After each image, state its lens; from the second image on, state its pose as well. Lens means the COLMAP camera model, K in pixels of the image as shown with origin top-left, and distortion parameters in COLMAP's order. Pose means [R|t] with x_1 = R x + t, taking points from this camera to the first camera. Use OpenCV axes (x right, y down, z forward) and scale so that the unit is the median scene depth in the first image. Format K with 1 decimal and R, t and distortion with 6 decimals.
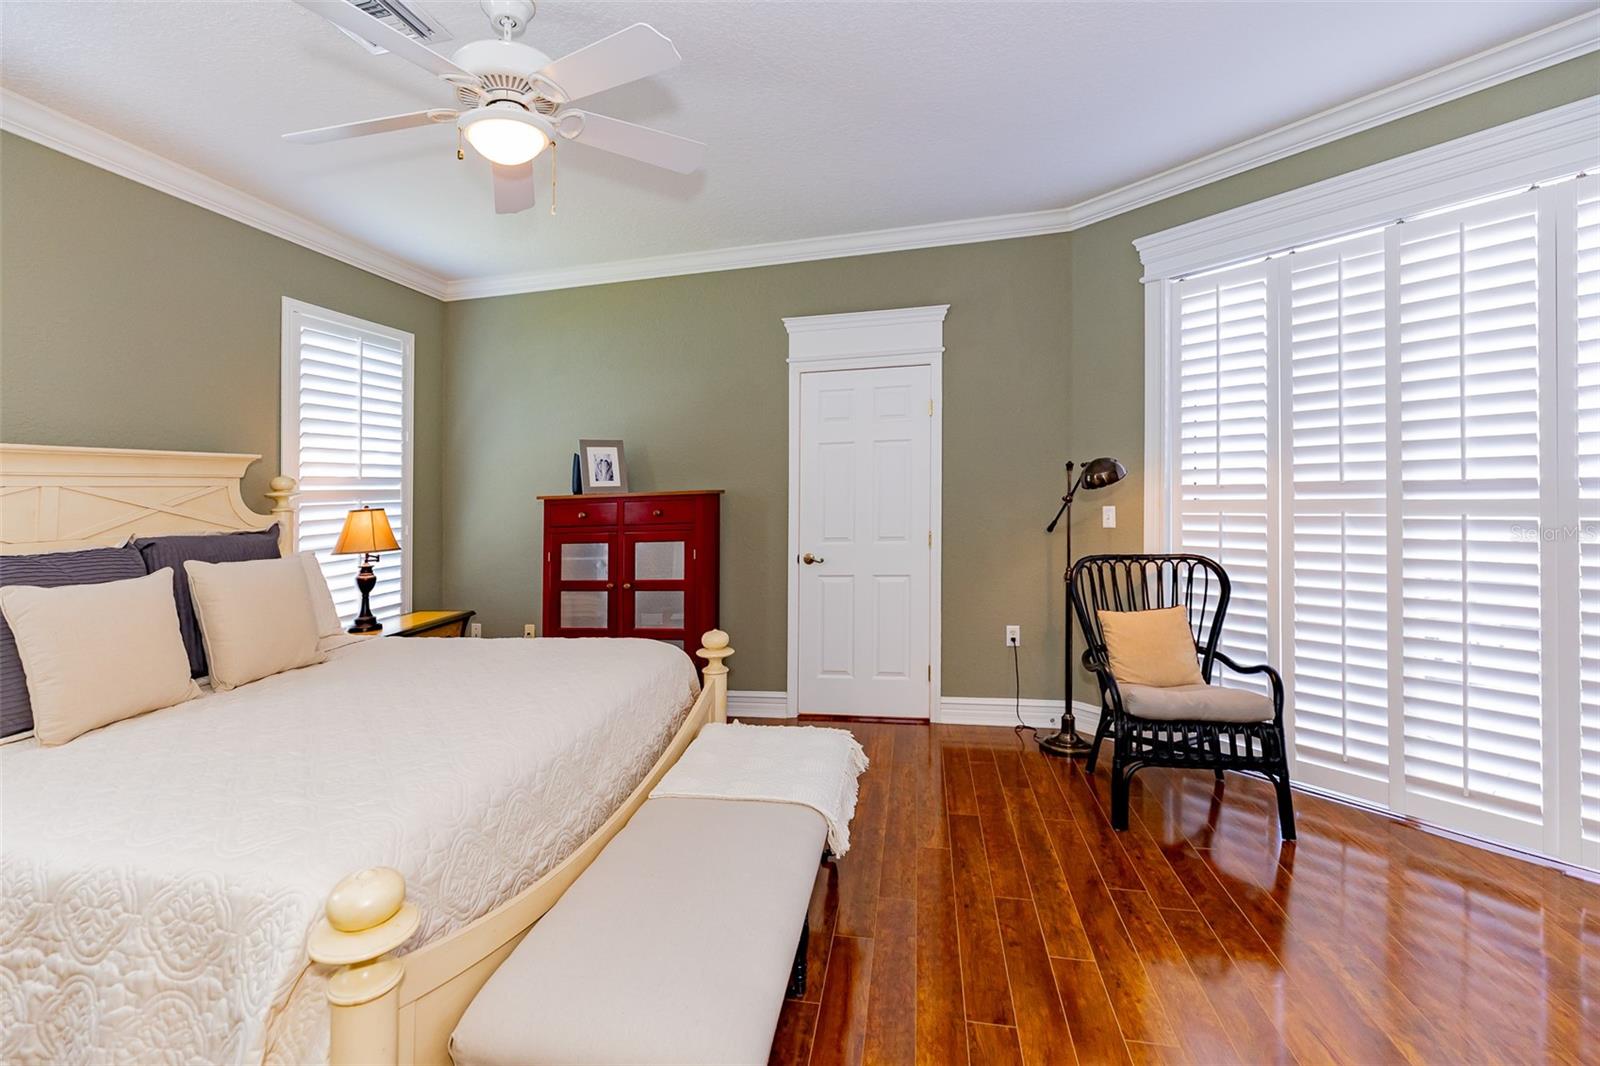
lens RADIAL K [[731.1, 0, 813.6], [0, 731.1, 546.3], [0, 0, 1]] dist [0.008065, -0.000122]
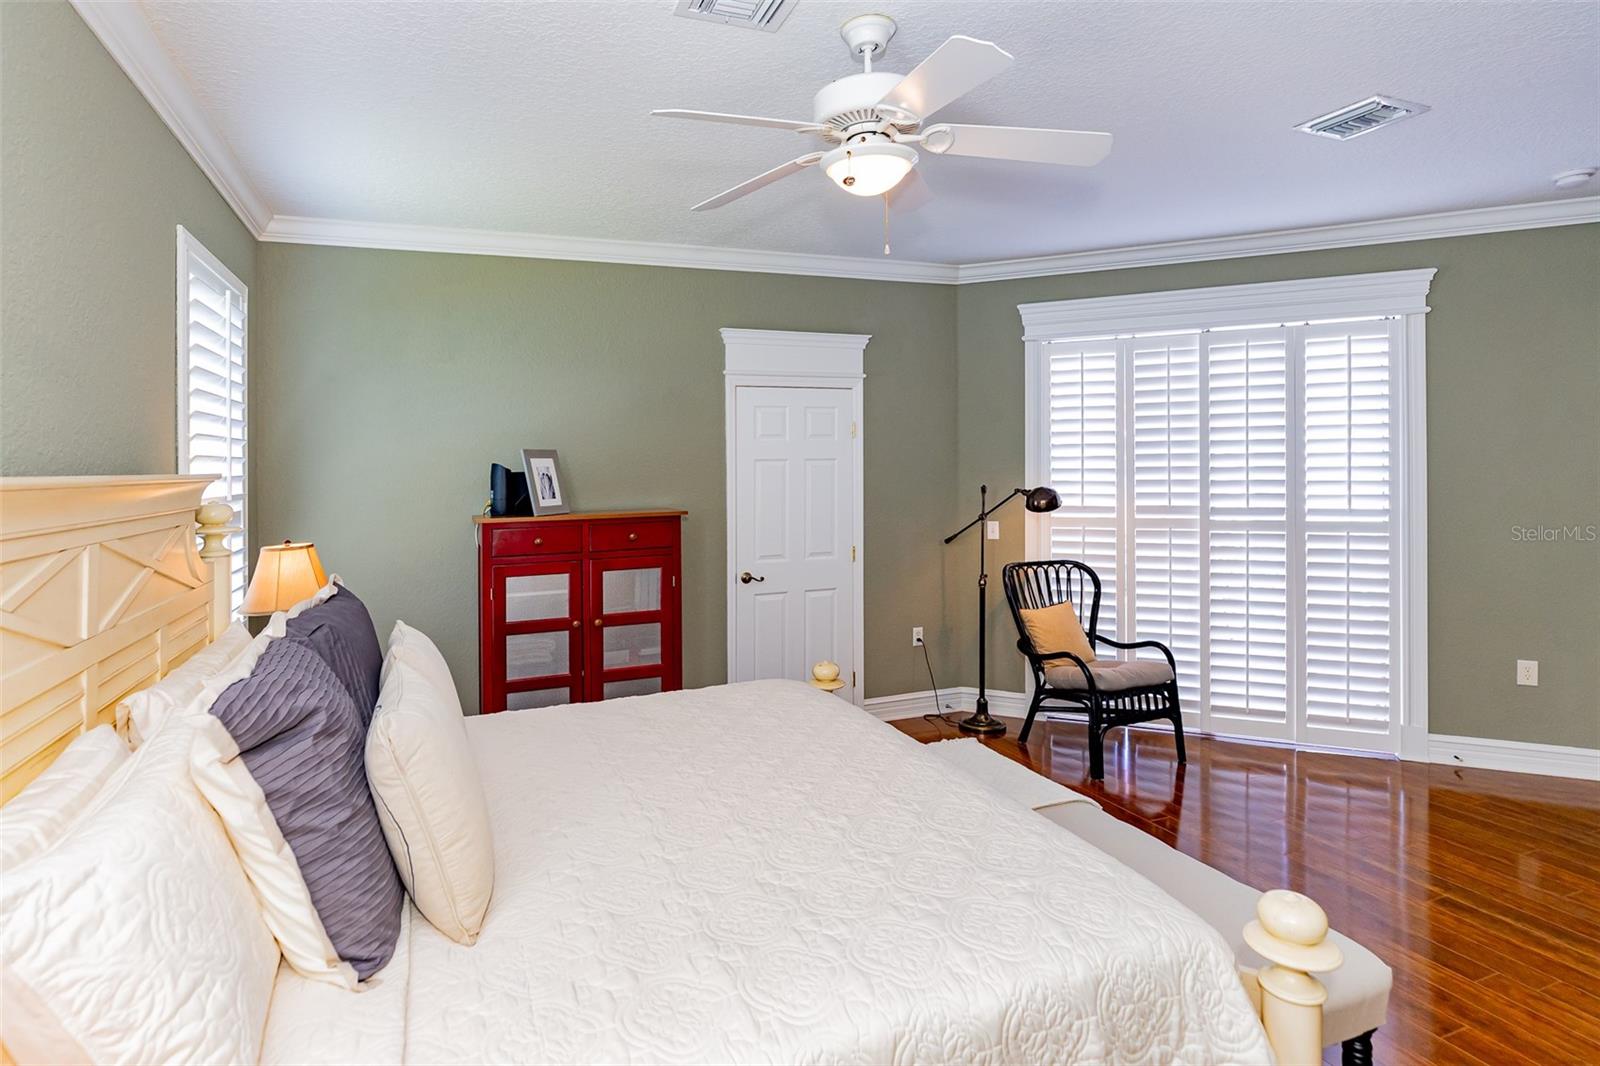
lens RADIAL K [[765.6, 0, 799.4], [0, 765.6, 547.4], [0, 0, 1]] dist [0.001602, 0.000325]
pose [[0.842015, -0.033476, 0.538414, -0.599131], [0.026877, 0.999437, 0.020108, -0.050889], [-0.538784, -0.002460, 0.842440, 0.124700]]
